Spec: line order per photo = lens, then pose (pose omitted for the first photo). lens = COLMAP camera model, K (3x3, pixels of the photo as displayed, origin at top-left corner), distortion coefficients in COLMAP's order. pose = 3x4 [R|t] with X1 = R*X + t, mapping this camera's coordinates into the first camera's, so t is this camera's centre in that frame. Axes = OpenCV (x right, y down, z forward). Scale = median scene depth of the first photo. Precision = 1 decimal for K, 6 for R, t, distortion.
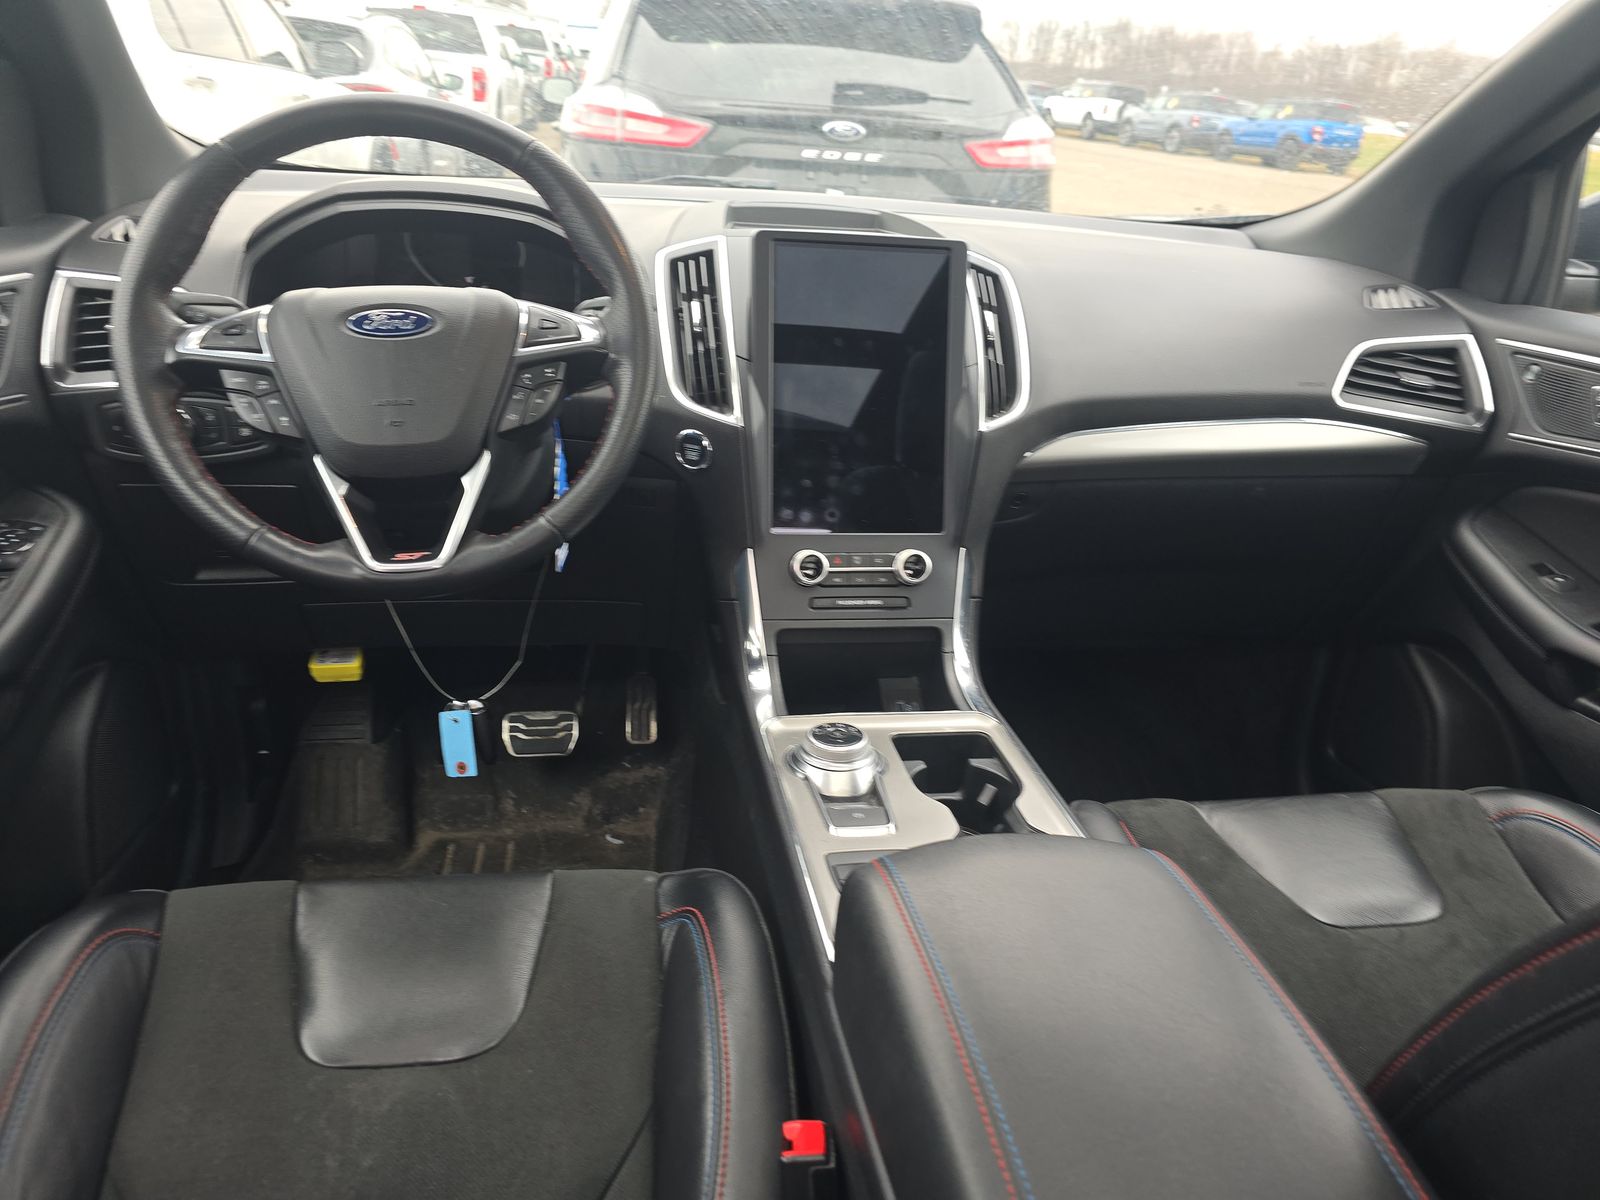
lens RADIAL K [[1068.1, 0, 800.0], [0, 1068.1, 600.0], [0, 0, 1]] dist [0.048970, -0.070108]
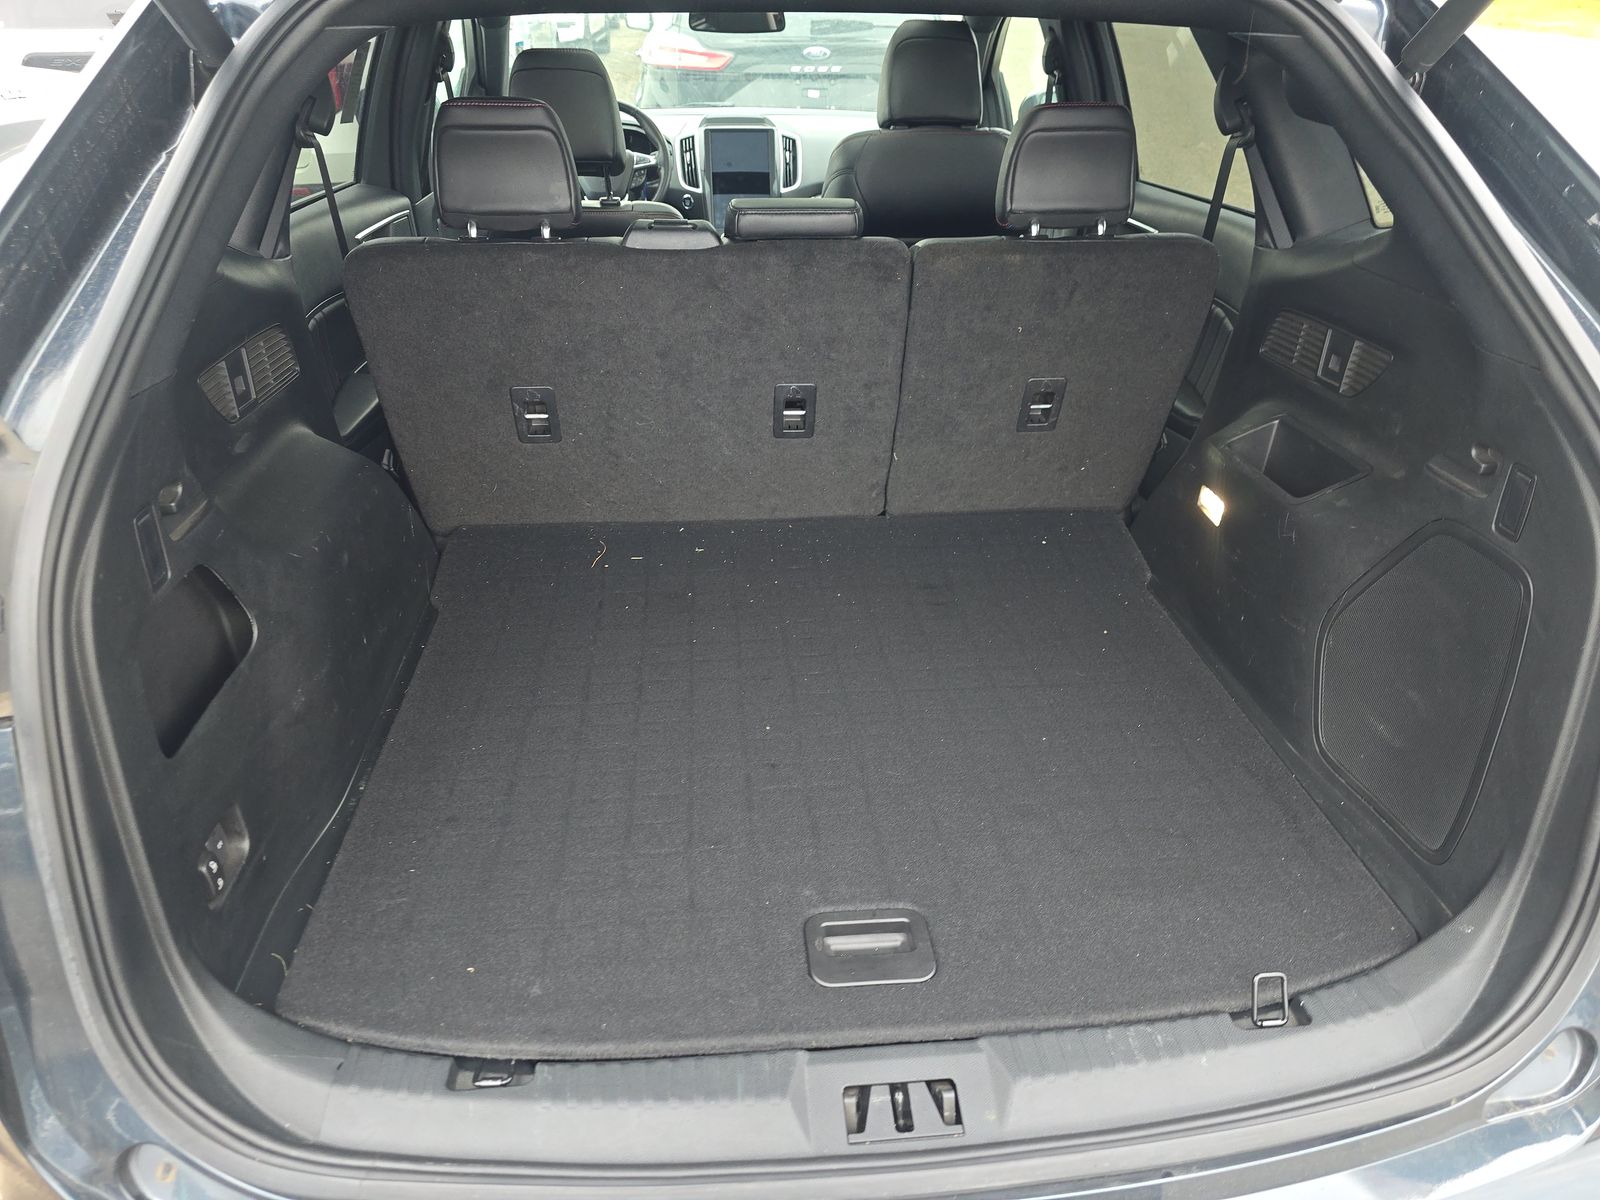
lens RADIAL K [[1068.1, 0, 800.0], [0, 1068.1, 600.0], [0, 0, 1]] dist [0.048970, -0.070108]
pose [[0.995806, -0.014950, -0.090265, 0.484719], [0.023533, 0.995220, 0.094784, 0.717217], [0.088417, -0.096511, 0.991397, -2.167442]]
